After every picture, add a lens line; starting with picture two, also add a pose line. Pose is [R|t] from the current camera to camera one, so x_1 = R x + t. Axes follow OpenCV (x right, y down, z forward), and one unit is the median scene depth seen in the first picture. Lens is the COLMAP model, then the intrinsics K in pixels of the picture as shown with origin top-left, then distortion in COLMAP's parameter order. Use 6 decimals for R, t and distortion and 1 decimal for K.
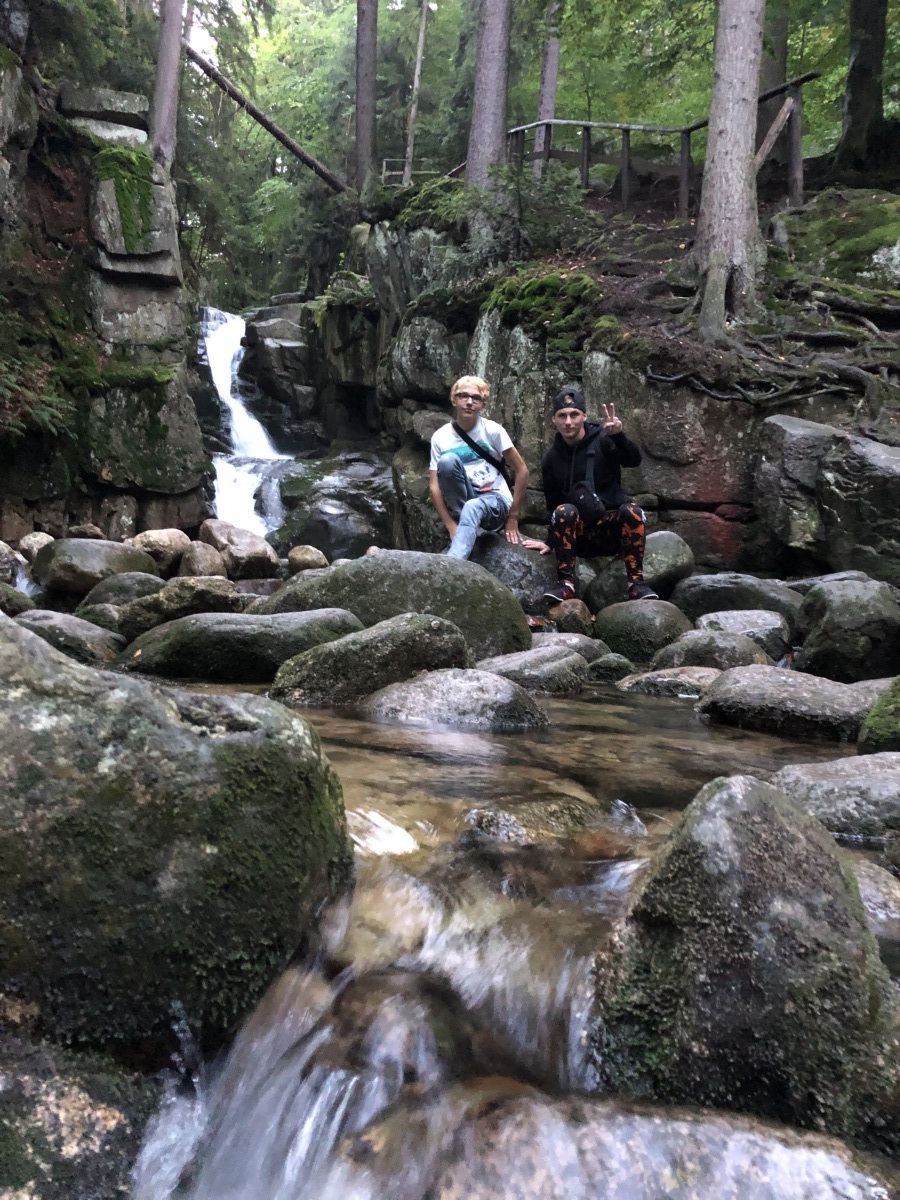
lens RADIAL K [[971.4, 0, 454.4], [0, 971.4, 590.1], [0, 0, 1]] dist [0.045052, -0.048652]
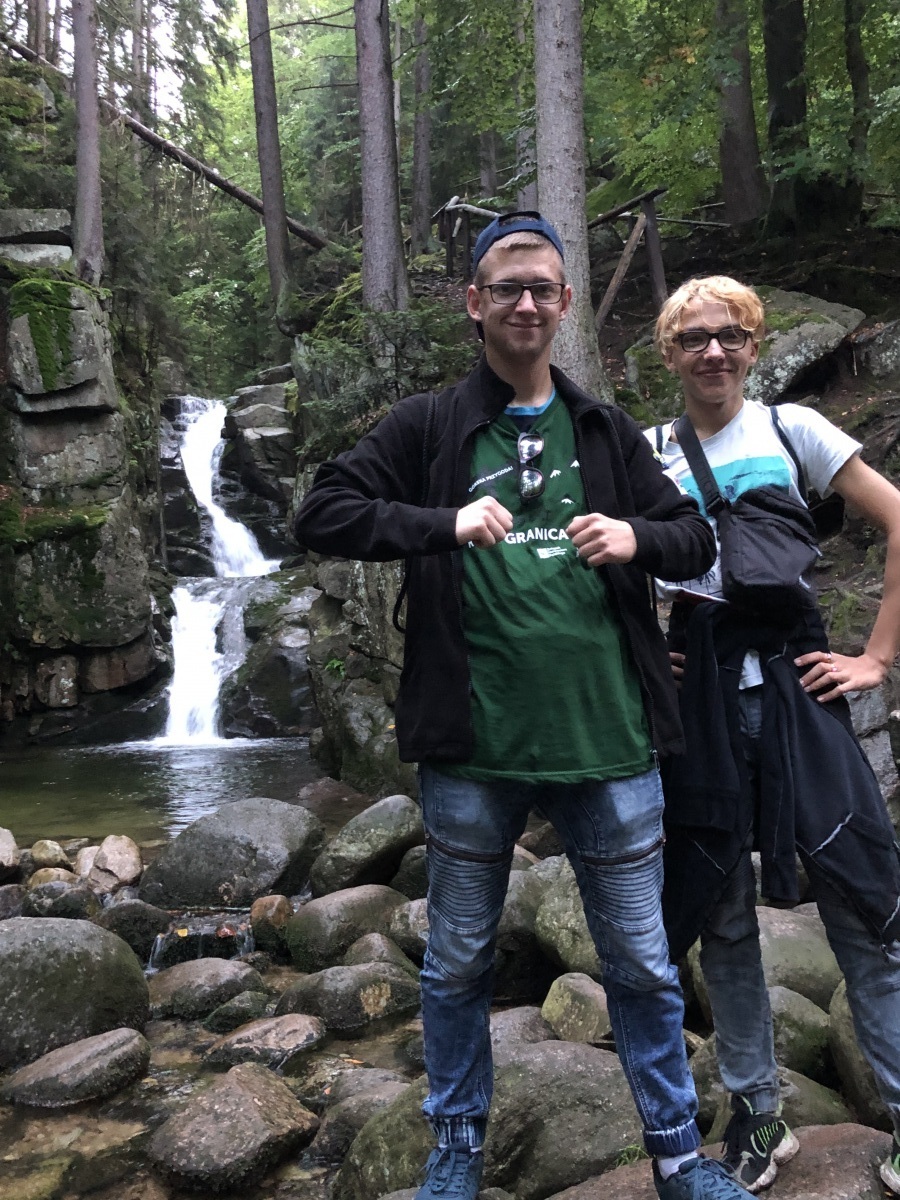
lens RADIAL K [[1149.0, 0, 464.6], [0, 1149.0, 591.0], [0, 0, 1]] dist [0.010322, 0.000000]
pose [[0.991367, -0.109499, -0.072120, 0.119036], [0.105684, 0.992891, -0.054748, -0.059010], [0.077602, 0.046653, 0.995892, -0.042607]]
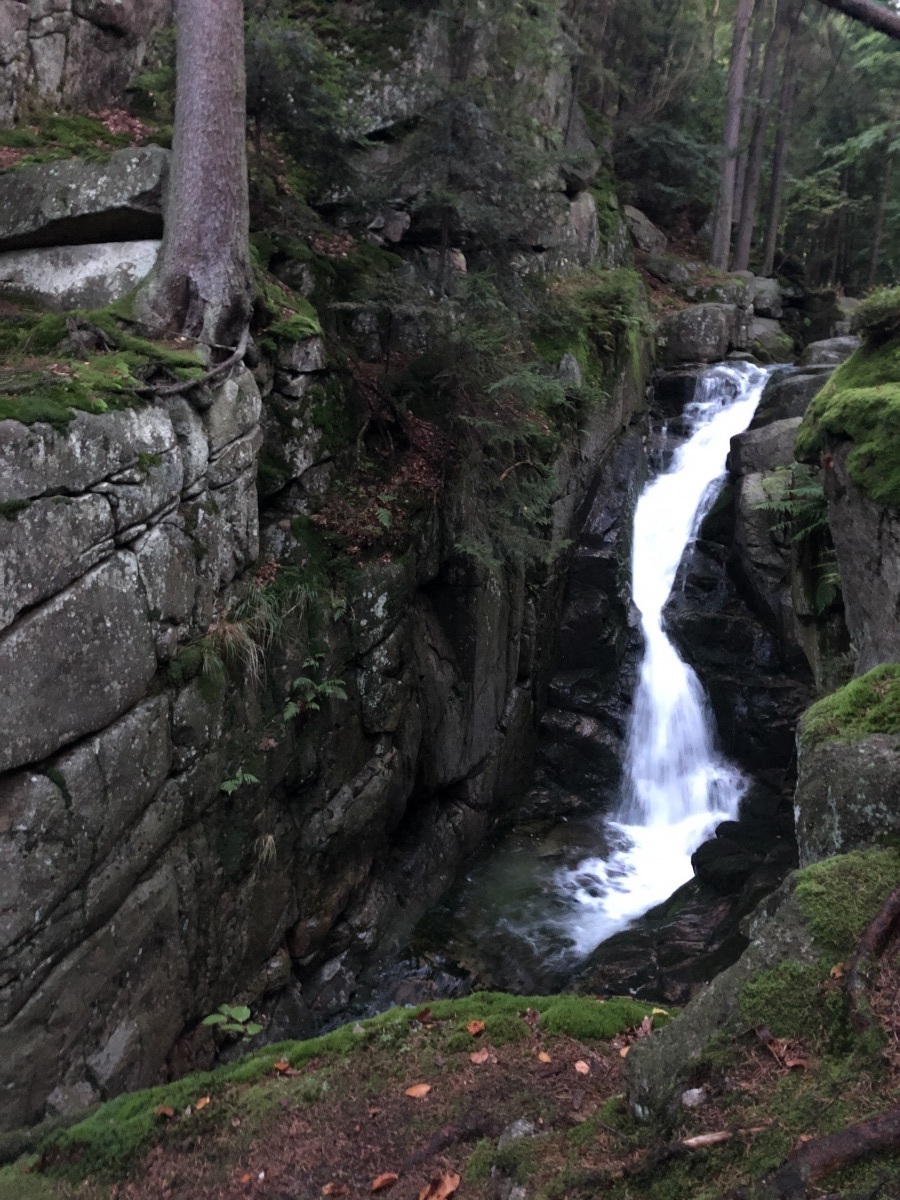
lens RADIAL K [[971.4, 0, 457.6], [0, 971.4, 605.6], [0, 0, 1]] dist [0.045052, -0.048652]
pose [[0.752309, 0.088165, -0.652884, 0.047060], [-0.008090, 0.992167, 0.124659, -0.465218], [0.658761, -0.088500, 0.747129, 0.963850]]
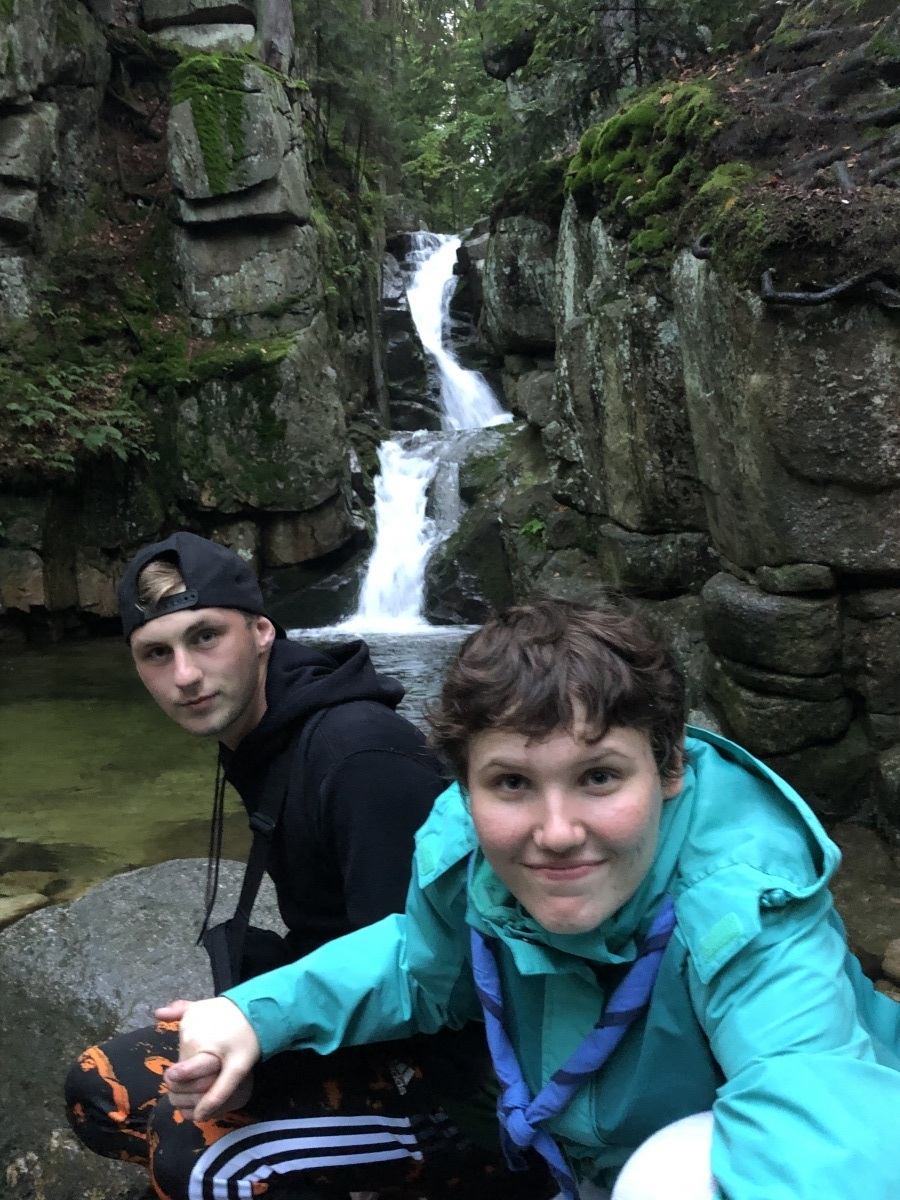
lens RADIAL K [[1149.0, 0, 449.4], [0, 1149.0, 616.3], [0, 0, 1]] dist [0.010322, 0.000000]
pose [[0.943798, -0.082972, -0.319939, 0.094874], [0.104771, 0.993162, 0.051505, -0.053163], [0.313478, -0.082131, 0.946037, 0.206413]]
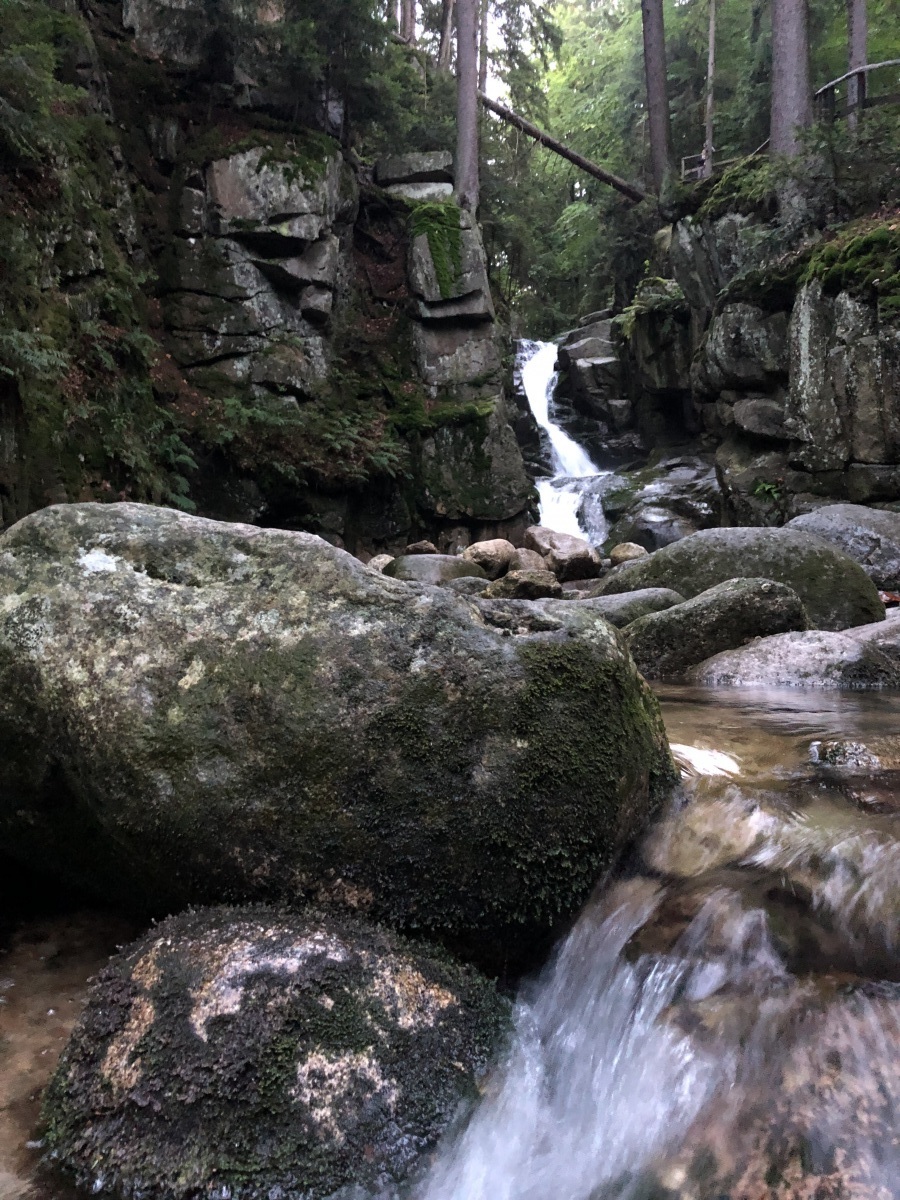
lens RADIAL K [[971.4, 0, 454.9], [0, 971.4, 597.4], [0, 0, 1]] dist [0.045052, -0.048652]
pose [[0.940352, -0.082965, -0.329931, 0.001150], [0.079188, 0.996549, -0.024897, 0.006396], [0.330858, -0.002715, 0.943677, 0.002288]]
